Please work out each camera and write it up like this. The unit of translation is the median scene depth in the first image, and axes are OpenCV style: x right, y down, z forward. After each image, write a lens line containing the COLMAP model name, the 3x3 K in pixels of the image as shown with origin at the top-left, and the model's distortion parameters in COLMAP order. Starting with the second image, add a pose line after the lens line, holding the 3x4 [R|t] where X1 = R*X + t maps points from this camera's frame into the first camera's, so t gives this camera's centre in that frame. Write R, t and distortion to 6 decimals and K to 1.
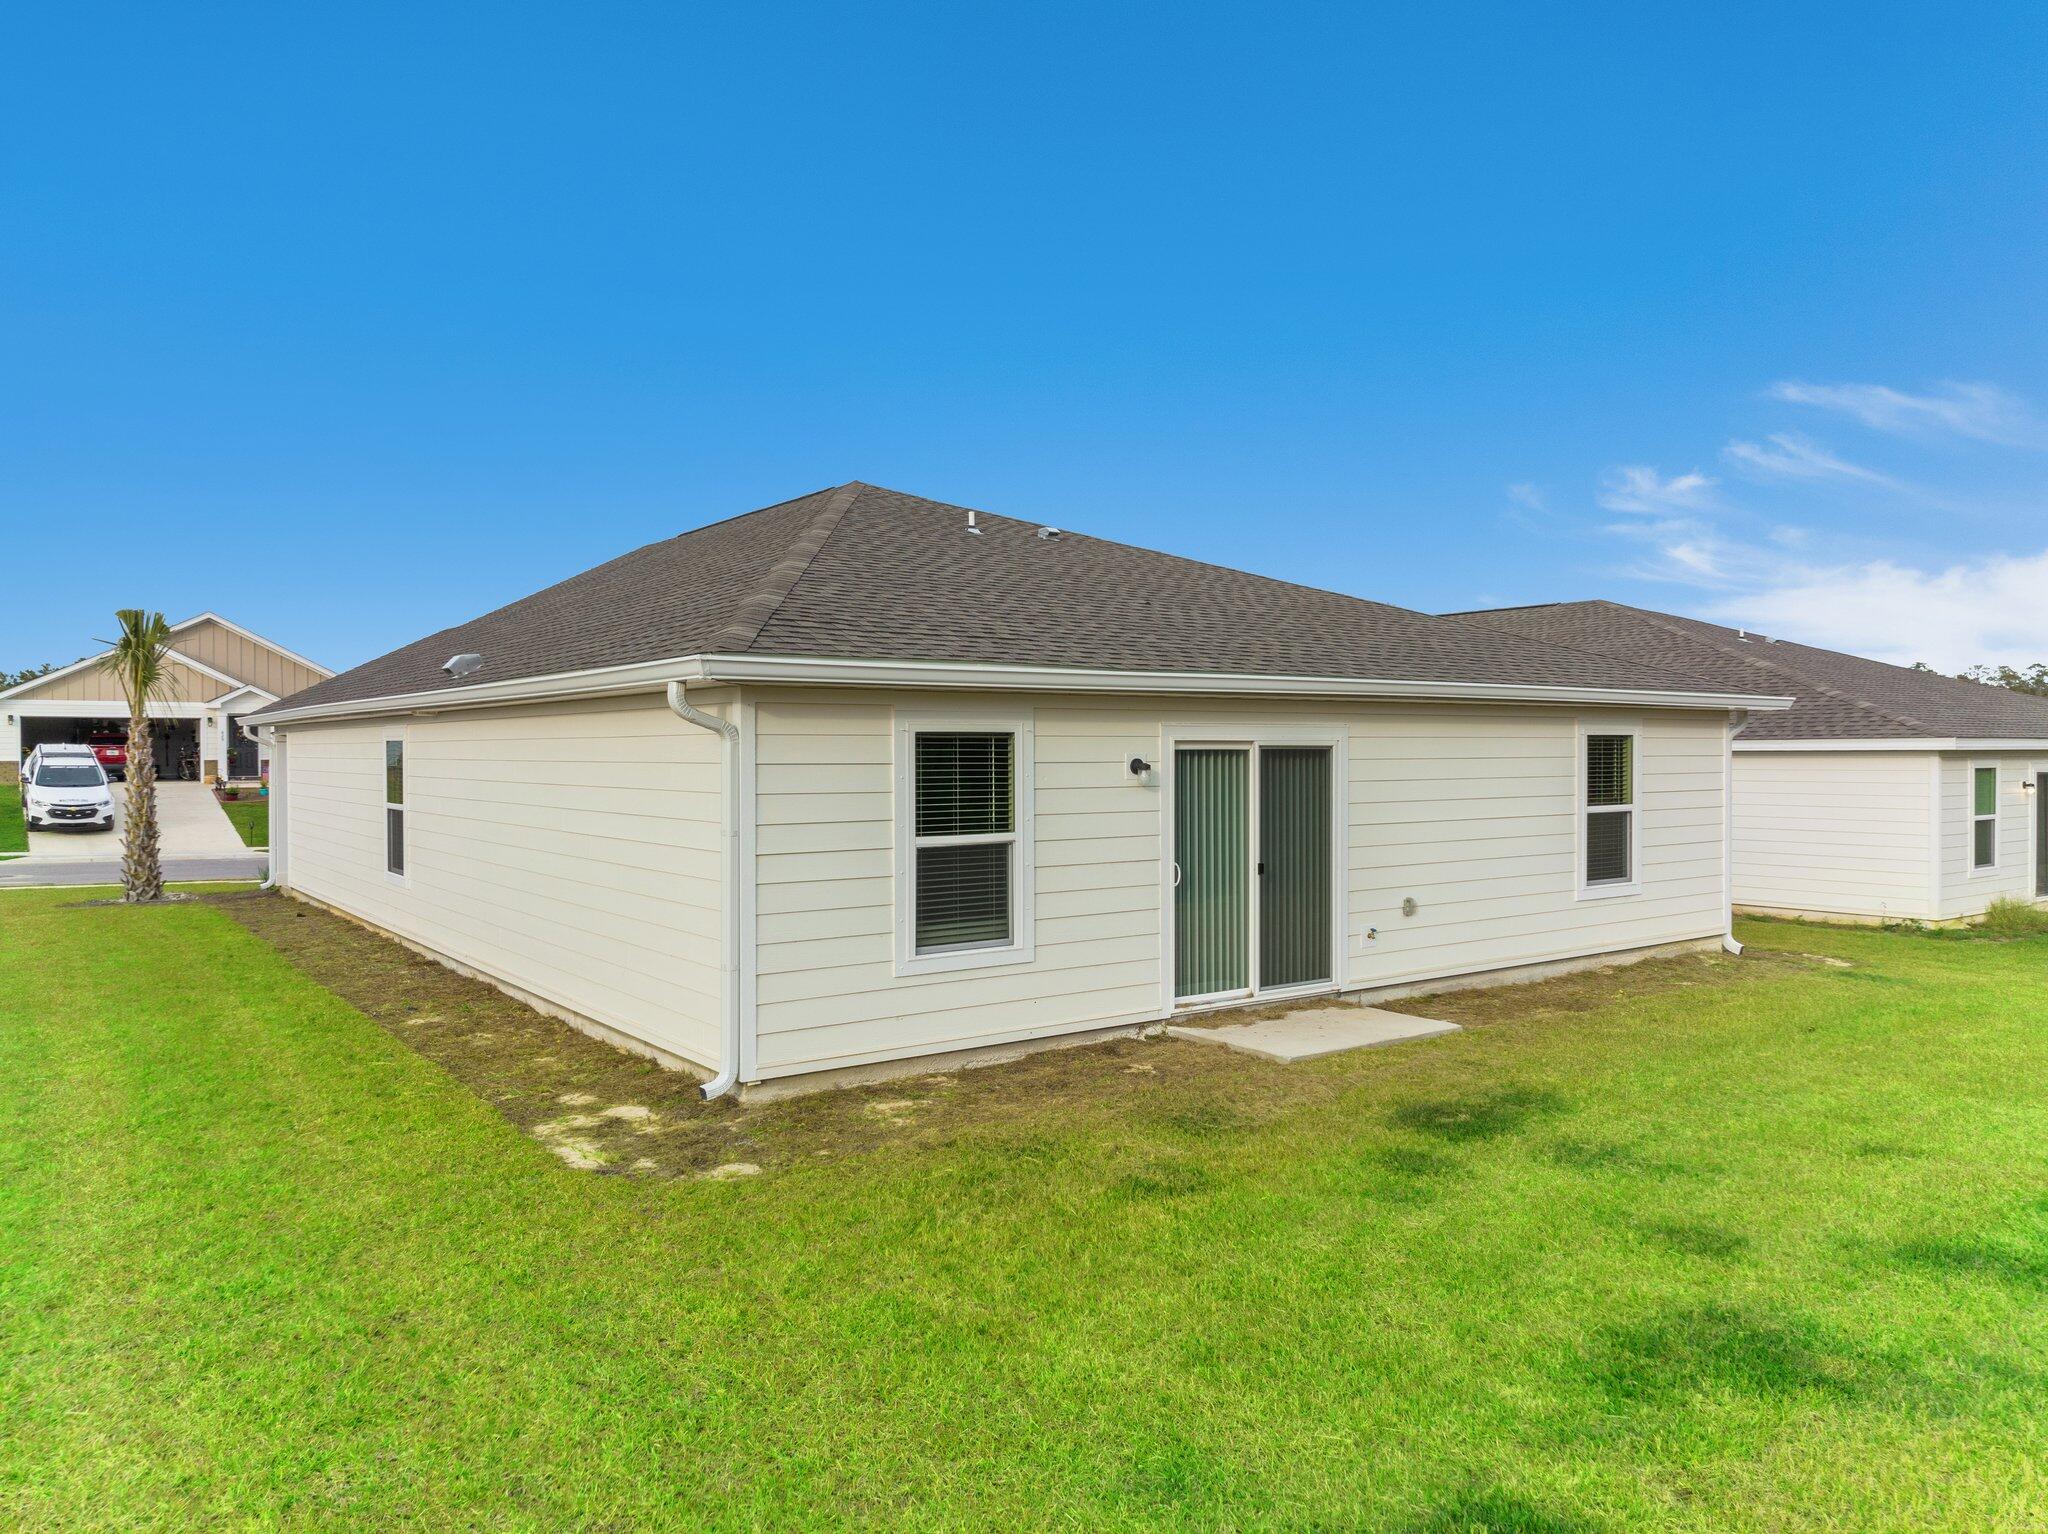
lens RADIAL K [[1460.0, 0, 1027.7], [0, 1460.0, 775.6], [0, 0, 1]] dist [0.044008, 0.000018]
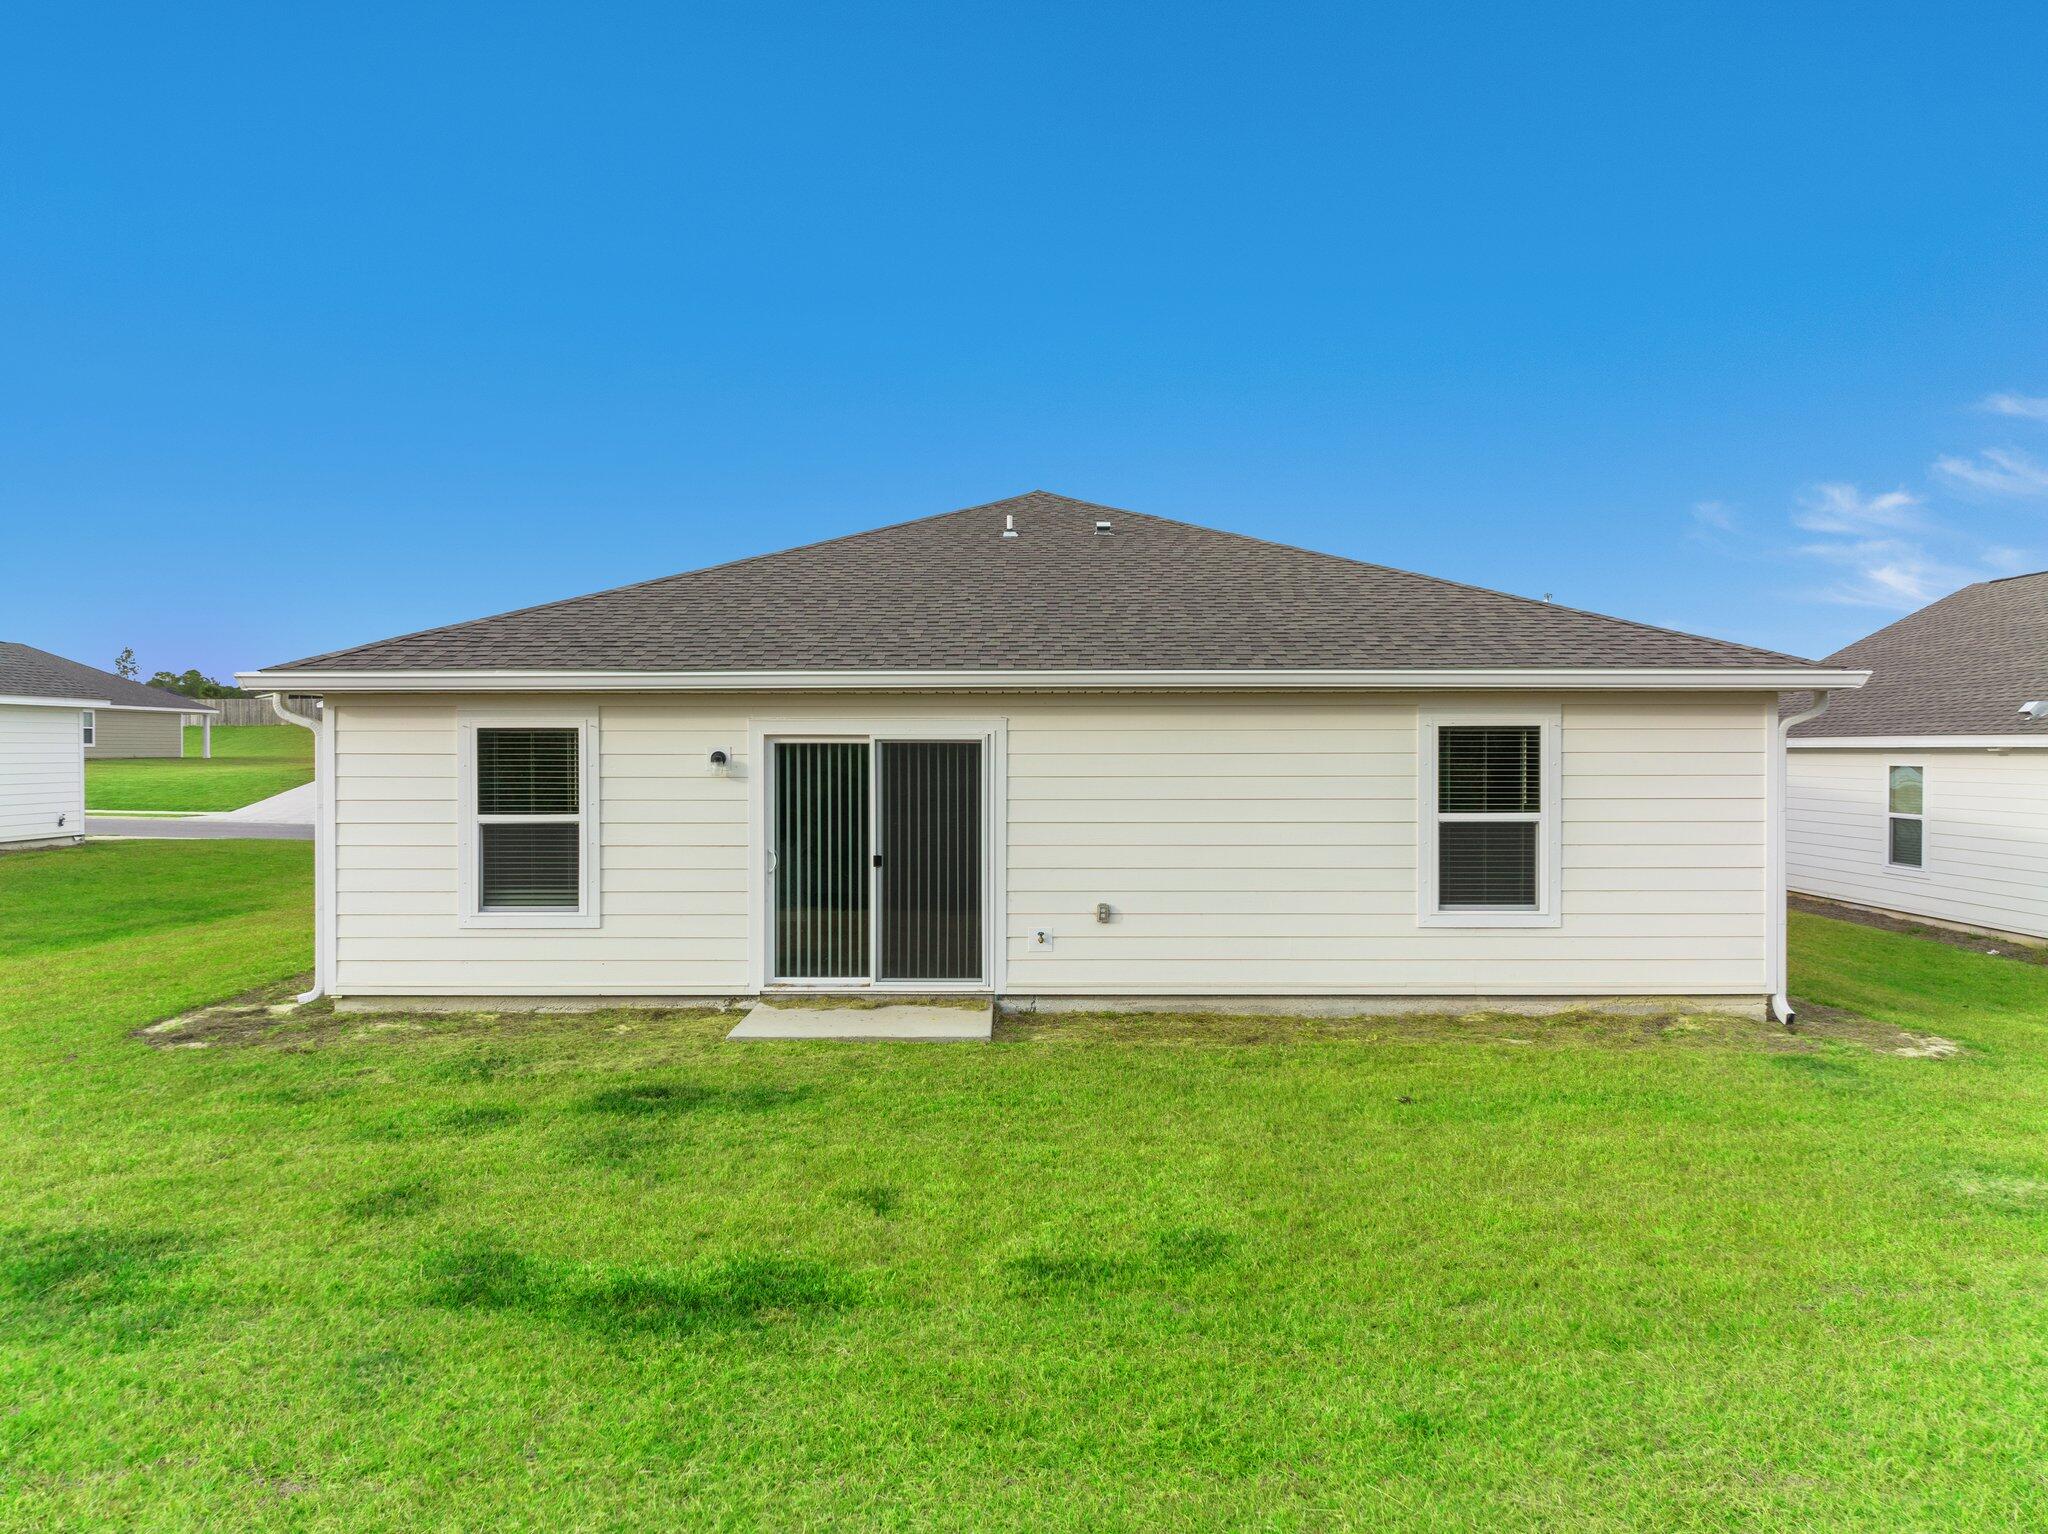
lens RADIAL K [[1460.0, 0, 1029.4], [0, 1460.0, 748.4], [0, 0, 1]] dist [0.044008, 0.000018]
pose [[0.800185, 0.019243, -0.599444, 0.833033], [-0.013355, 0.999809, 0.014268, -0.029772], [0.599604, -0.003411, 0.800289, 0.246652]]
